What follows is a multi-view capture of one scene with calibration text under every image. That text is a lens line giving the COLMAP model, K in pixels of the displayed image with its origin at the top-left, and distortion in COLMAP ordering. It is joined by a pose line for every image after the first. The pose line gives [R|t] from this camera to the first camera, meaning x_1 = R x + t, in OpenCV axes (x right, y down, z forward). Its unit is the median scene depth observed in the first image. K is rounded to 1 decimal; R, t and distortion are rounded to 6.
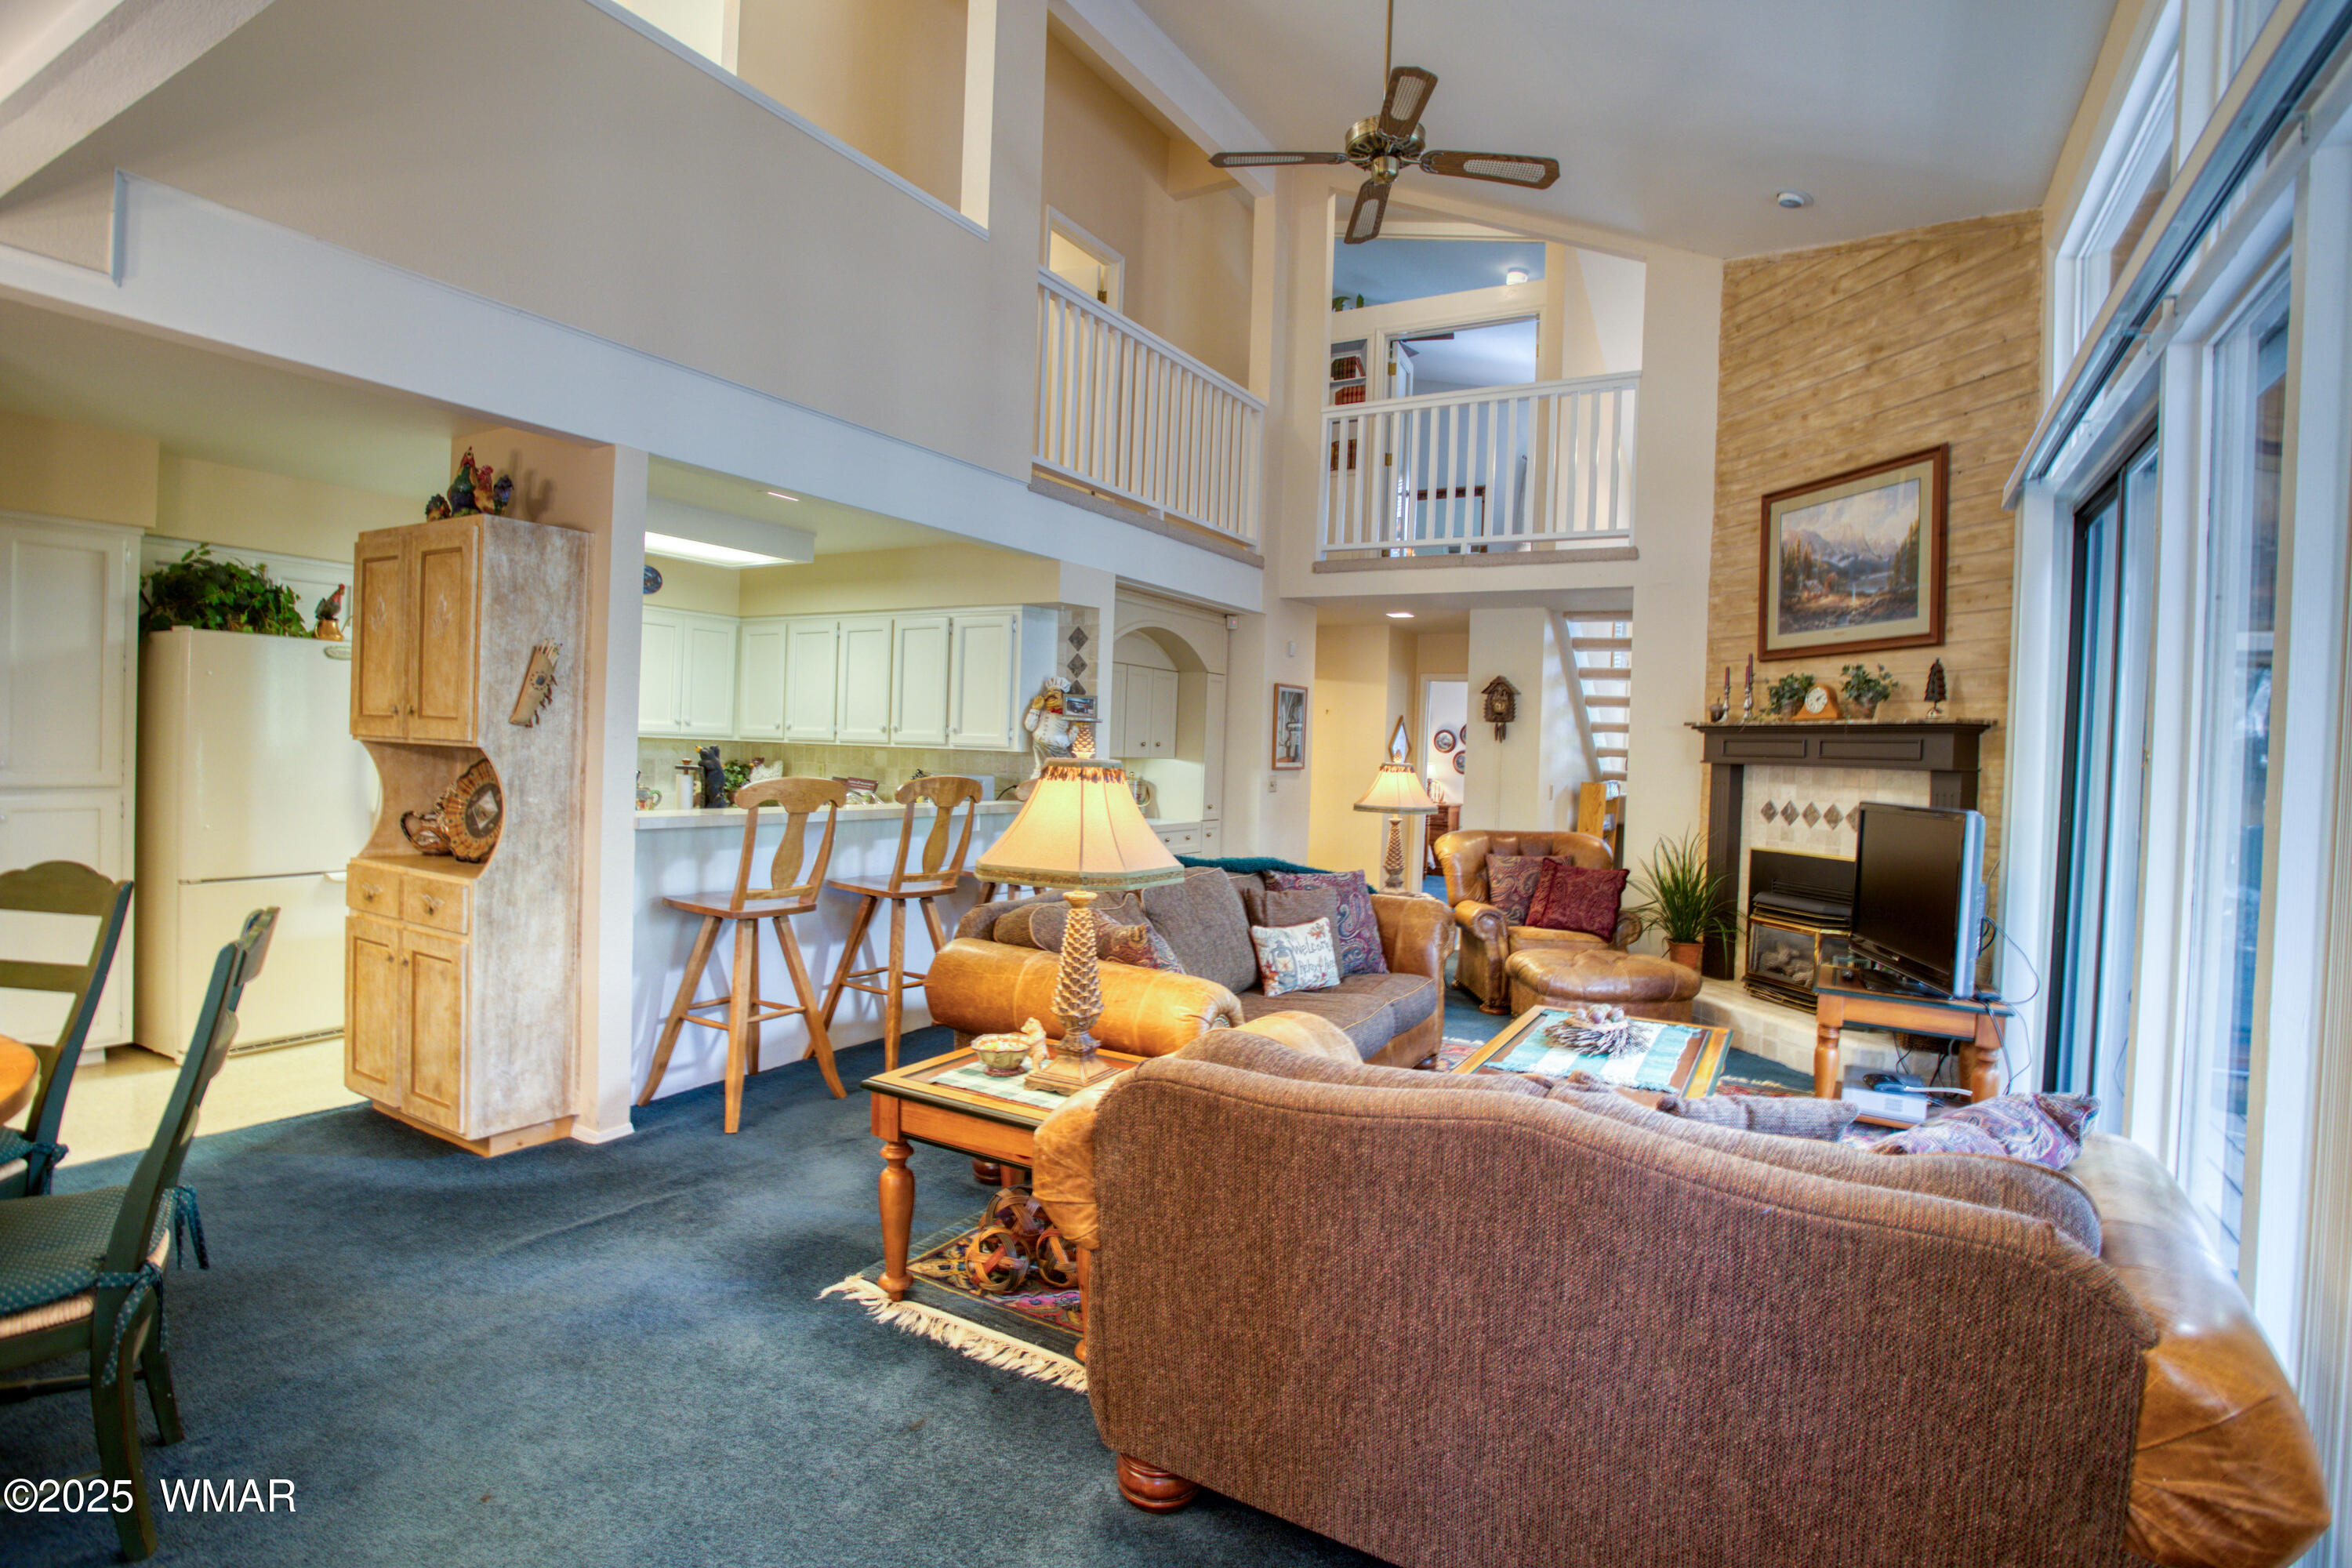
lens RADIAL K [[1144.9, 0, 1184.2], [0, 1144.9, 770.7], [0, 0, 1]] dist [-0.073987, 0.034657]
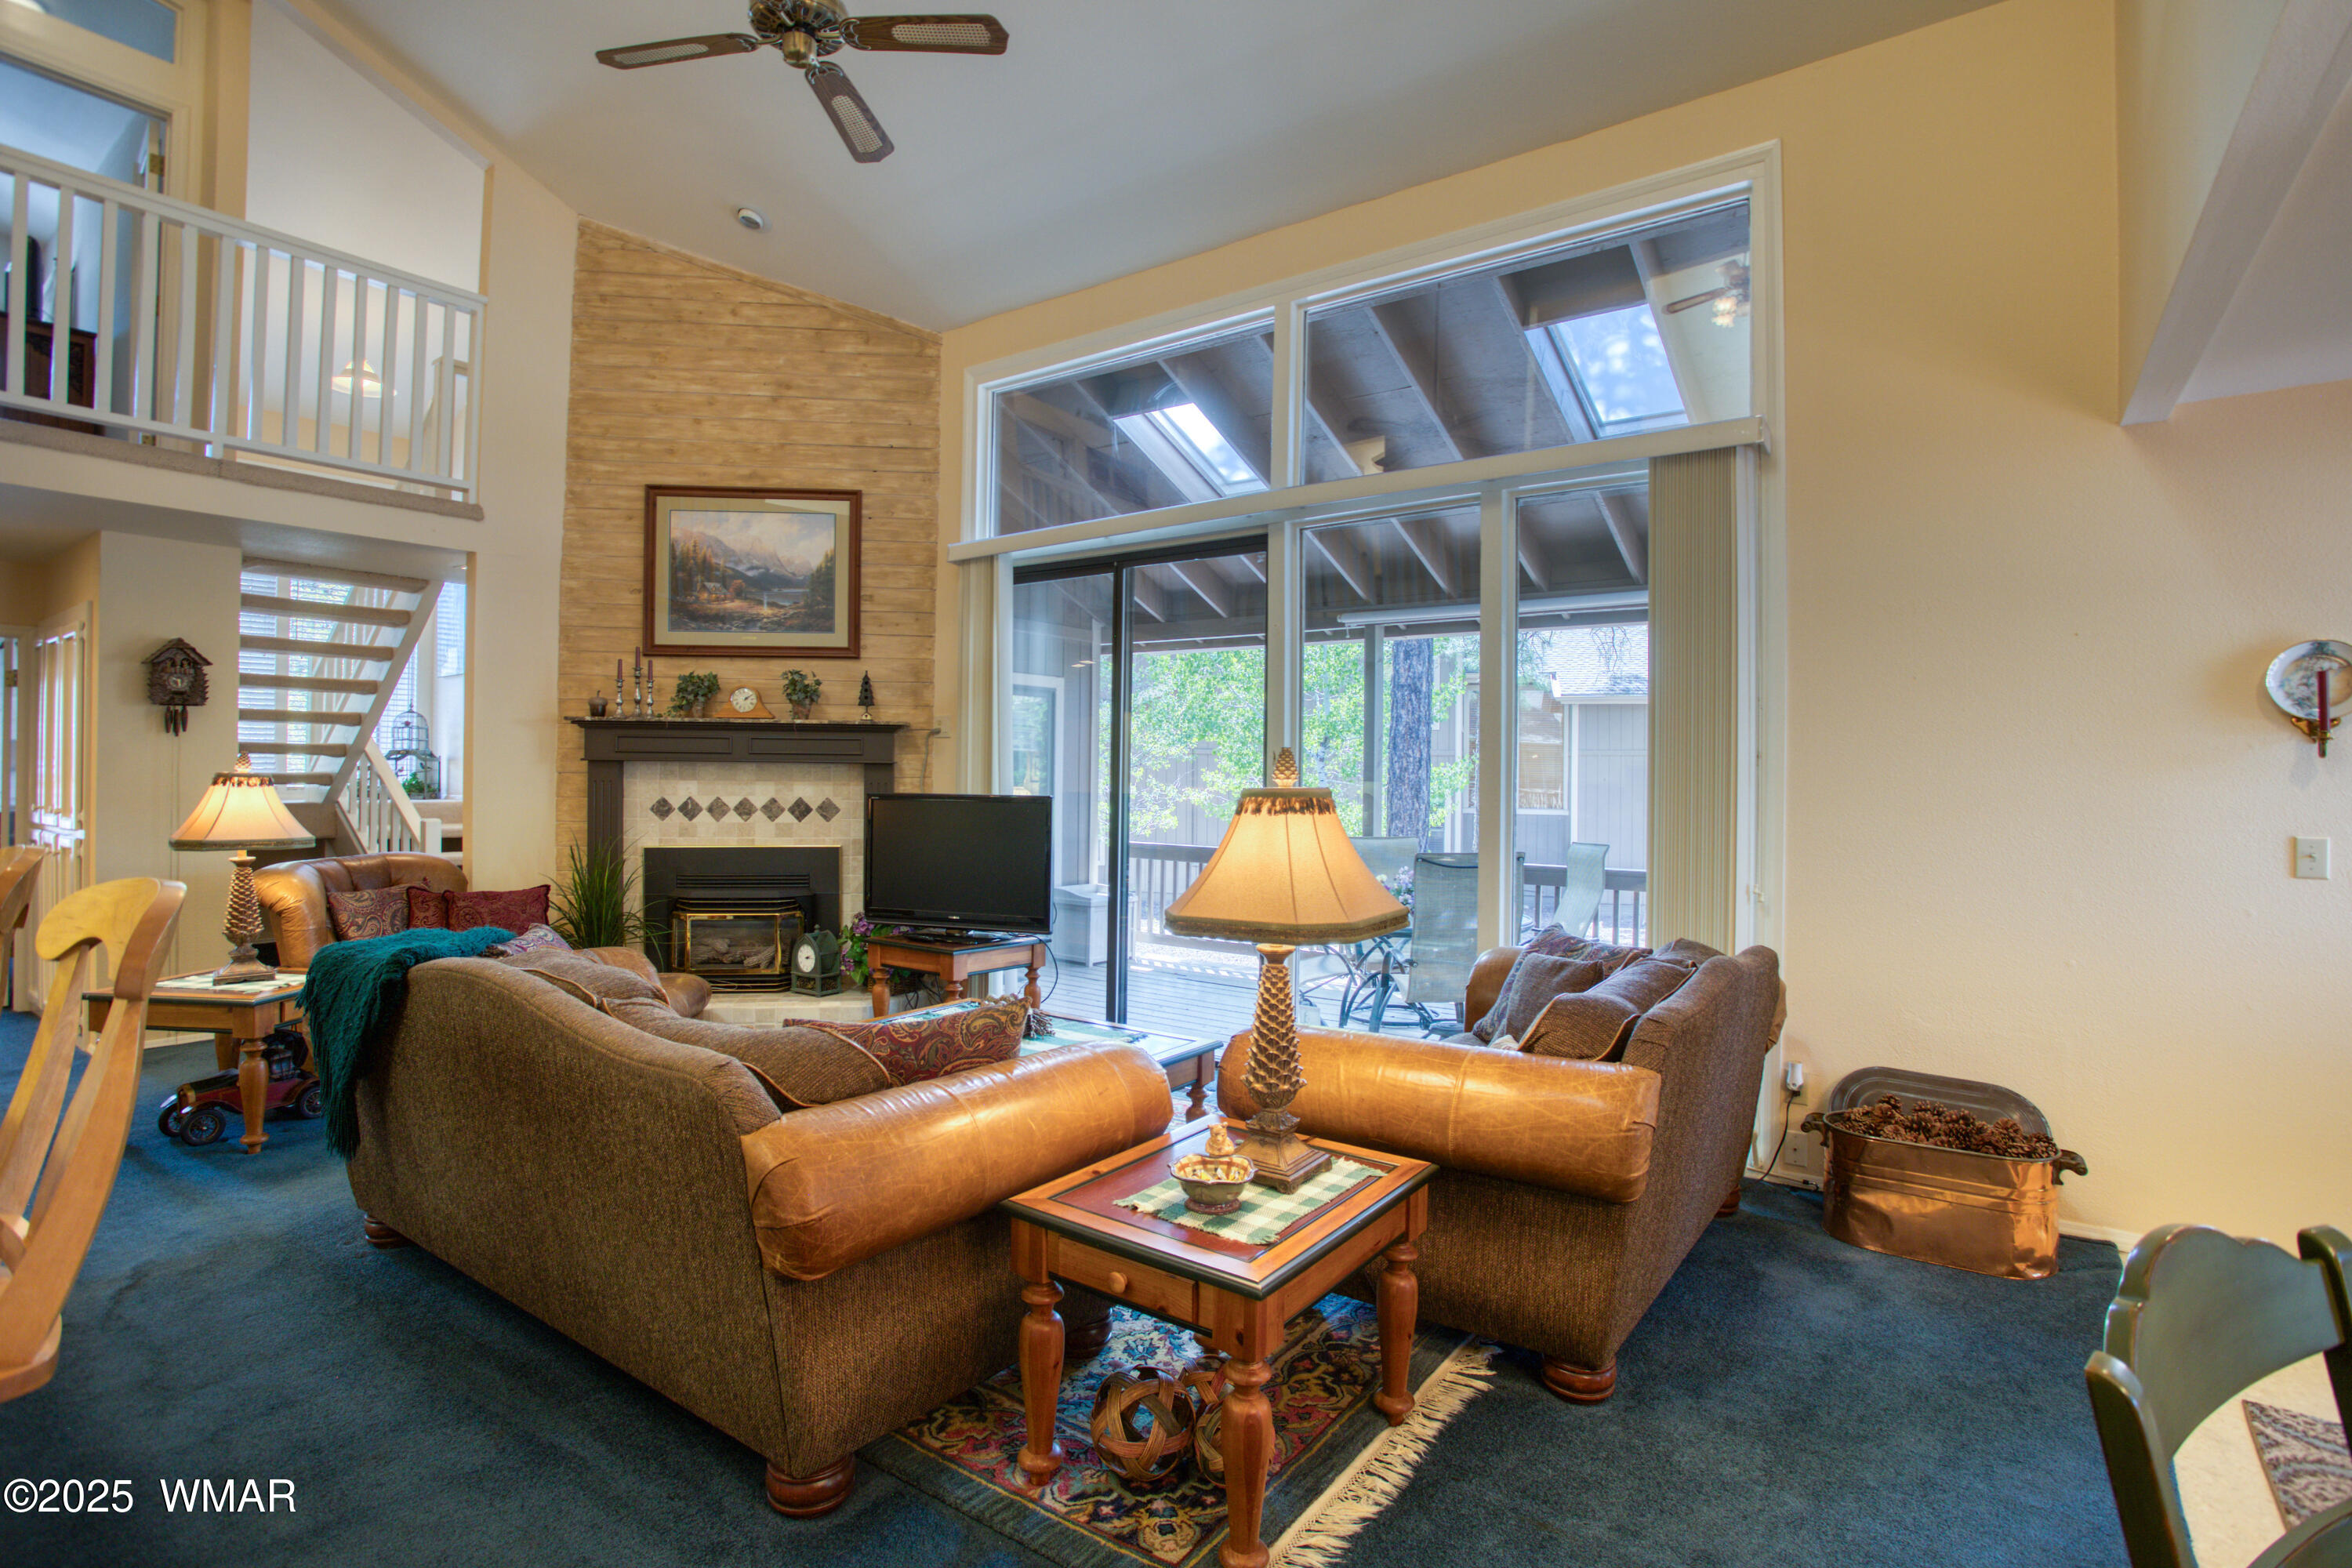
lens RADIAL K [[1144.9, 0, 1184.2], [0, 1144.9, 770.7], [0, 0, 1]] dist [-0.073987, 0.034657]
pose [[0.102906, -0.032012, 0.994176, -0.448846], [0.013373, 0.999436, 0.030797, -0.023034], [-0.994601, 0.010126, 0.103276, 0.469523]]
